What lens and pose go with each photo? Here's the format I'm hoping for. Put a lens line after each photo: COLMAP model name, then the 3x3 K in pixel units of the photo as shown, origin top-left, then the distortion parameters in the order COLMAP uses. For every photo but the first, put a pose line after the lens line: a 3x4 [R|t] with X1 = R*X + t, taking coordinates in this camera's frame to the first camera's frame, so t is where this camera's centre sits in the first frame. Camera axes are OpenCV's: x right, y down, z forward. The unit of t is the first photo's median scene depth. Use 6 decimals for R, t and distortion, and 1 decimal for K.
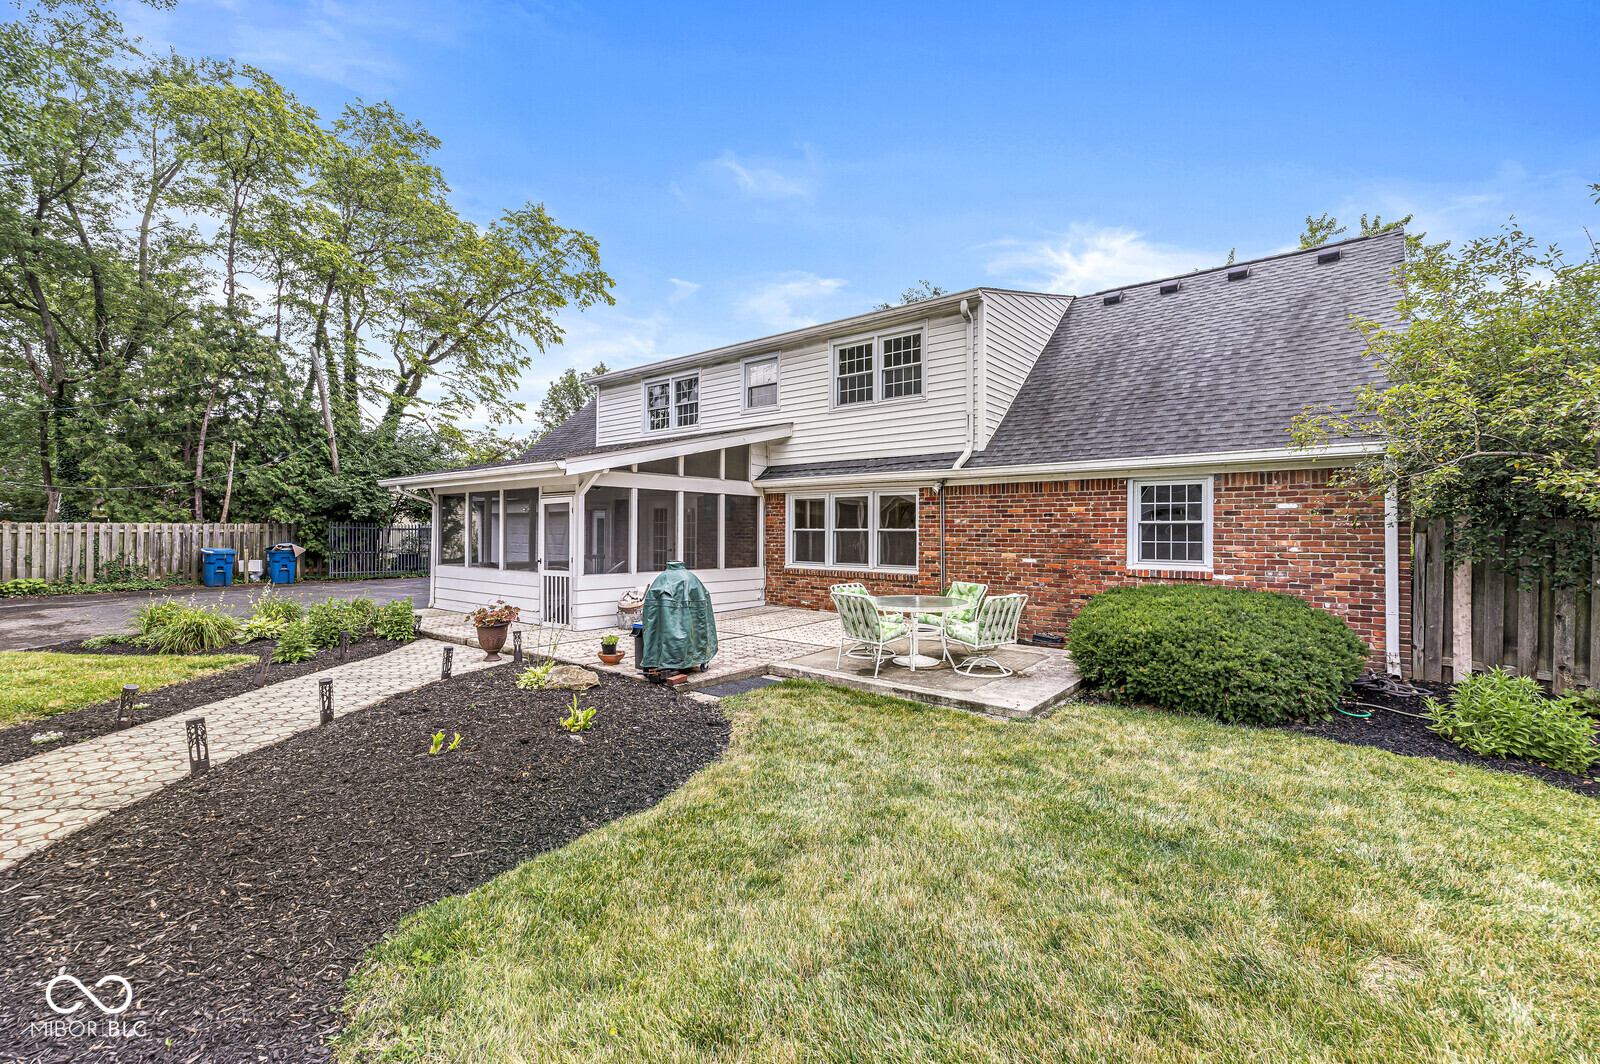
lens RADIAL K [[699.1, 0, 800.0], [0, 699.1, 532.0], [0, 0, 1]] dist [0.002555, 0.000197]
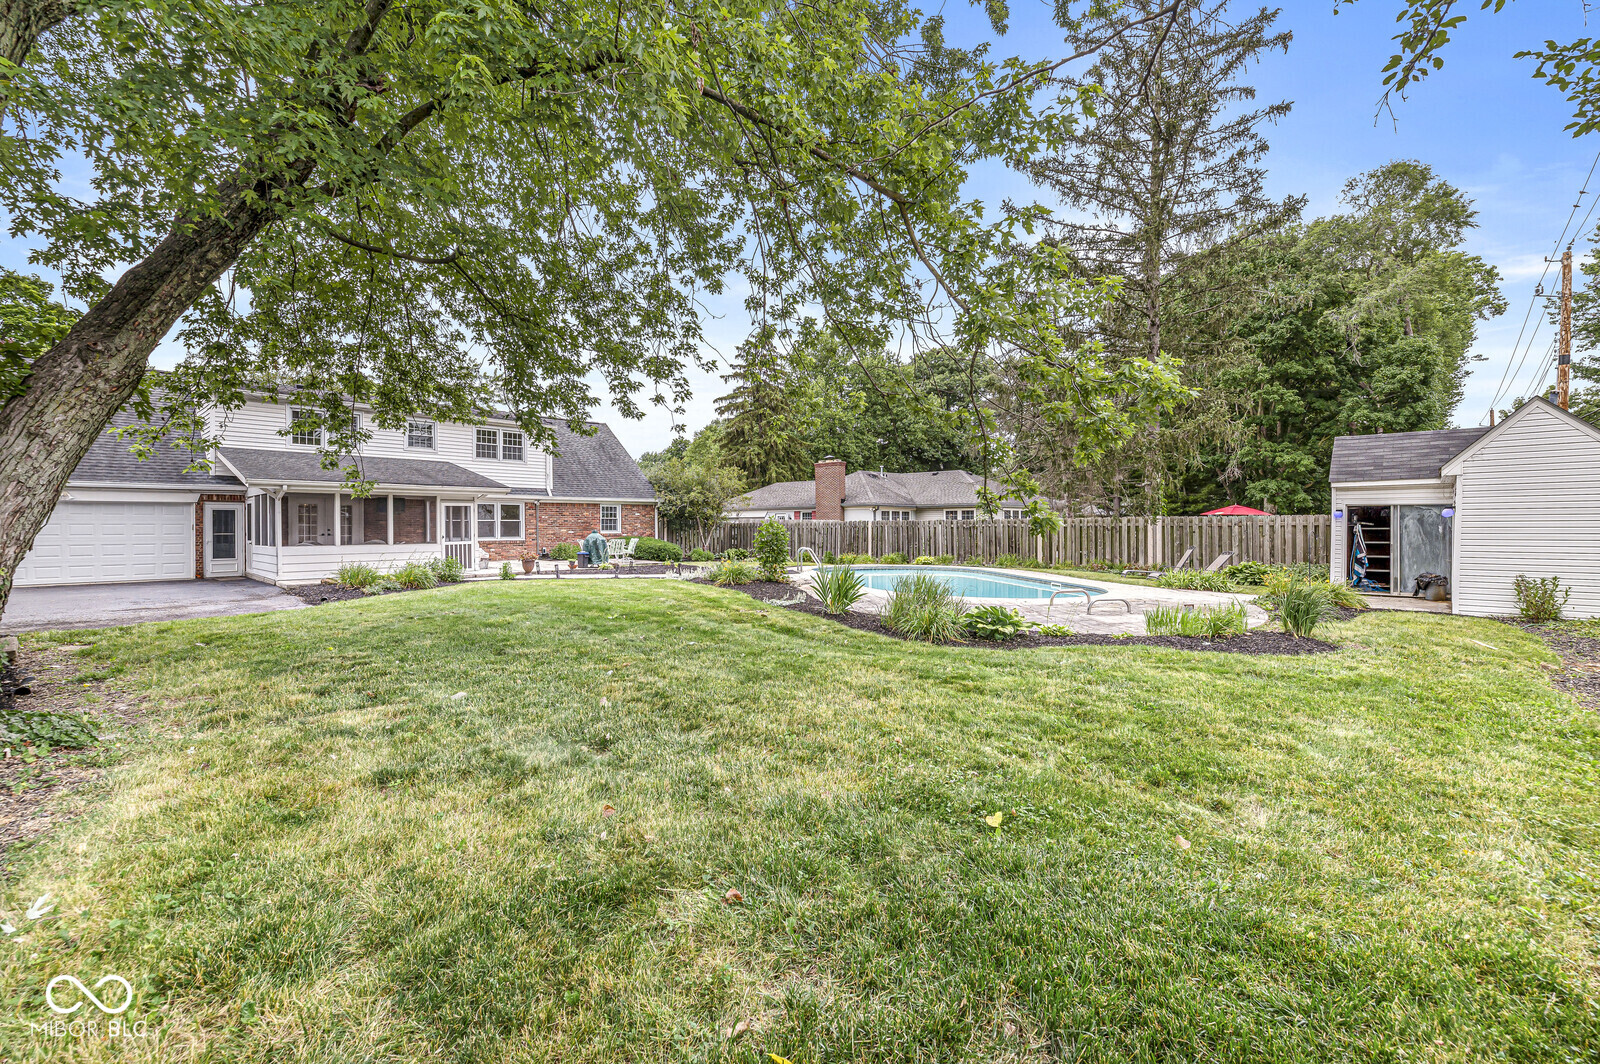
lens RADIAL K [[699.1, 0, 800.0], [0, 699.1, 532.0], [0, 0, 1]] dist [0.002555, 0.000197]
pose [[0.051890, -0.012213, 0.998578, -2.116656], [0.001904, 0.999925, 0.012130, 0.009155], [-0.998651, 0.001272, 0.051909, -0.020725]]
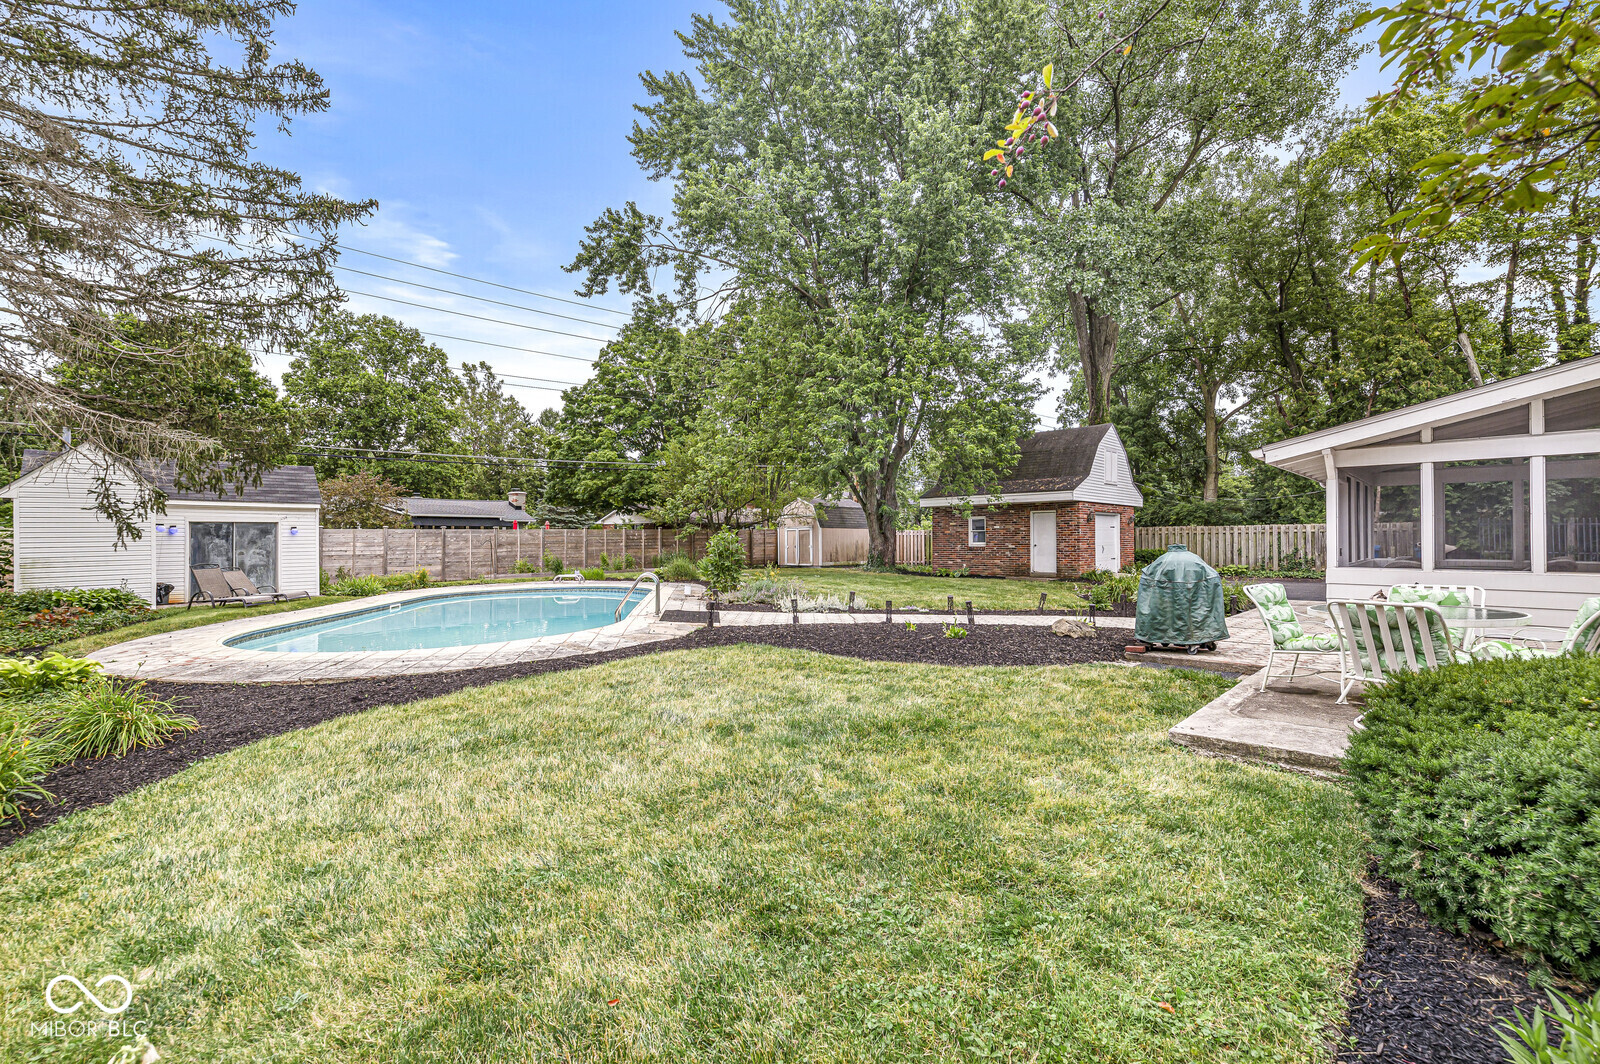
lens RADIAL K [[699.1, 0, 800.0], [0, 699.1, 532.0], [0, 0, 1]] dist [0.002555, 0.000197]
pose [[-0.107497, -0.010600, -0.994149, 0.561558], [0.001646, 0.999940, -0.010839, 0.019629], [0.994204, -0.002801, -0.107473, 0.377035]]
